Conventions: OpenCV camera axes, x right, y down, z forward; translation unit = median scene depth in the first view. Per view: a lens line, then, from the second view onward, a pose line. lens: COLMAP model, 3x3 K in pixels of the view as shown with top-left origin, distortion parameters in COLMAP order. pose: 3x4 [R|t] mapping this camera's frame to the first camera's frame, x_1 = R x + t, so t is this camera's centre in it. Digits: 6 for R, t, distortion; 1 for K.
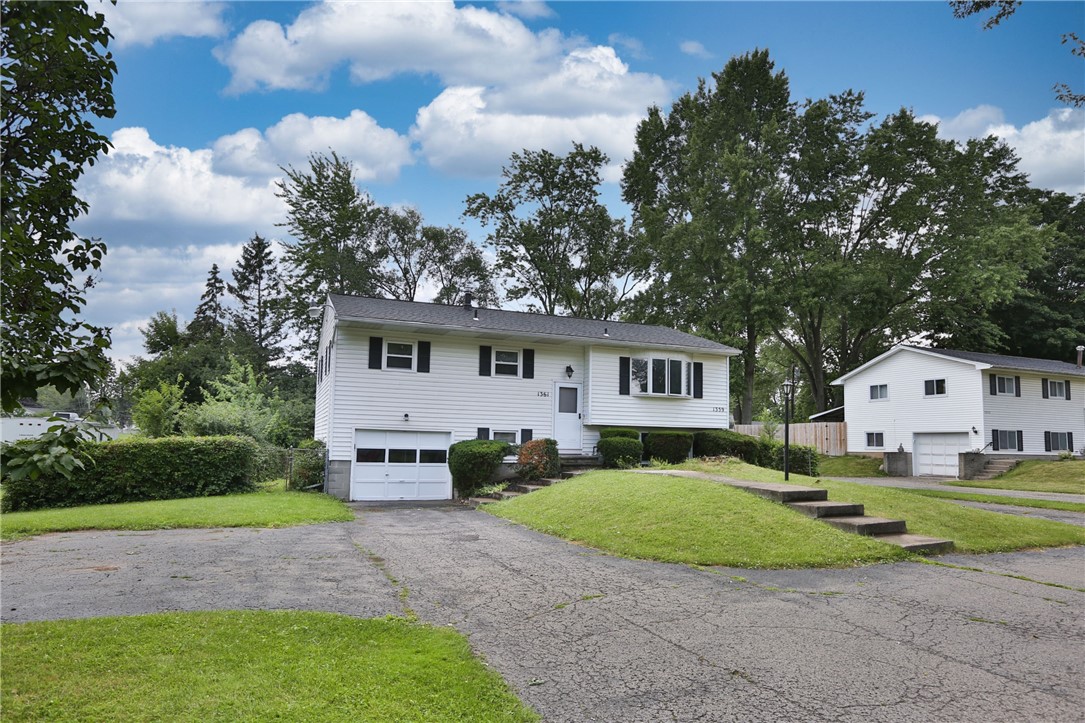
lens RADIAL K [[671.7, 0, 542.5], [0, 671.7, 361.5], [0, 0, 1]] dist [-0.003243, -0.002015]
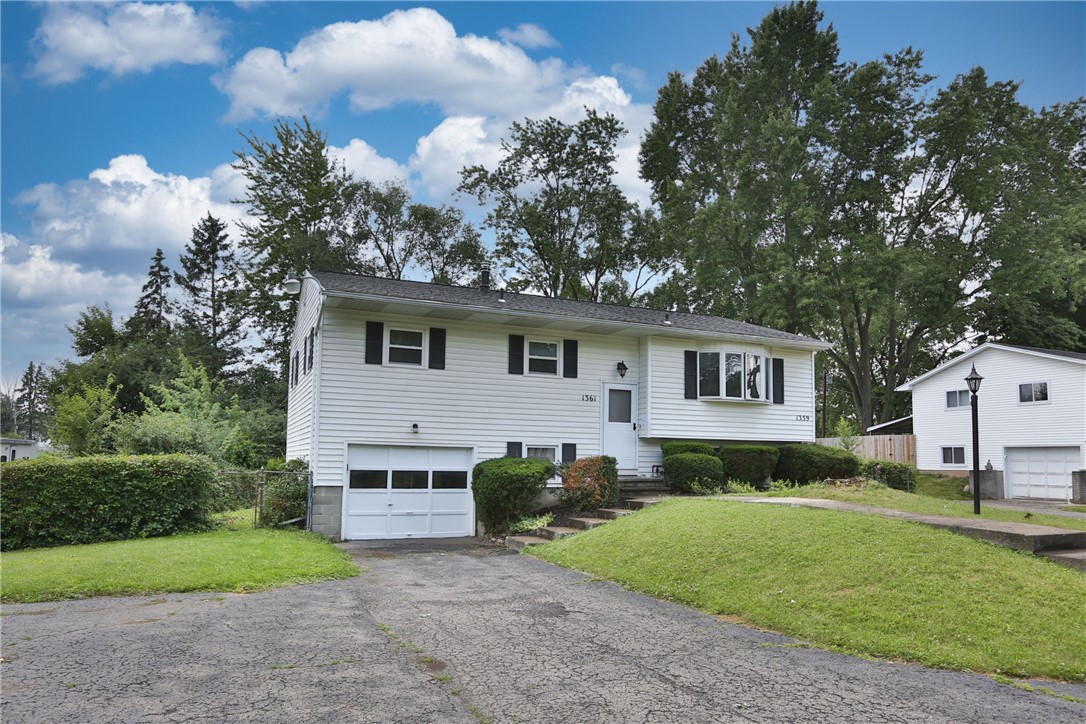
lens RADIAL K [[727.4, 0, 542.4], [0, 727.4, 373.6], [0, 0, 1]] dist [0.006380, 0.005383]
pose [[0.999617, -0.001268, 0.027648, -0.047036], [0.001203, 0.999996, 0.002357, 0.011310], [-0.027651, -0.002323, 0.999615, 0.101879]]
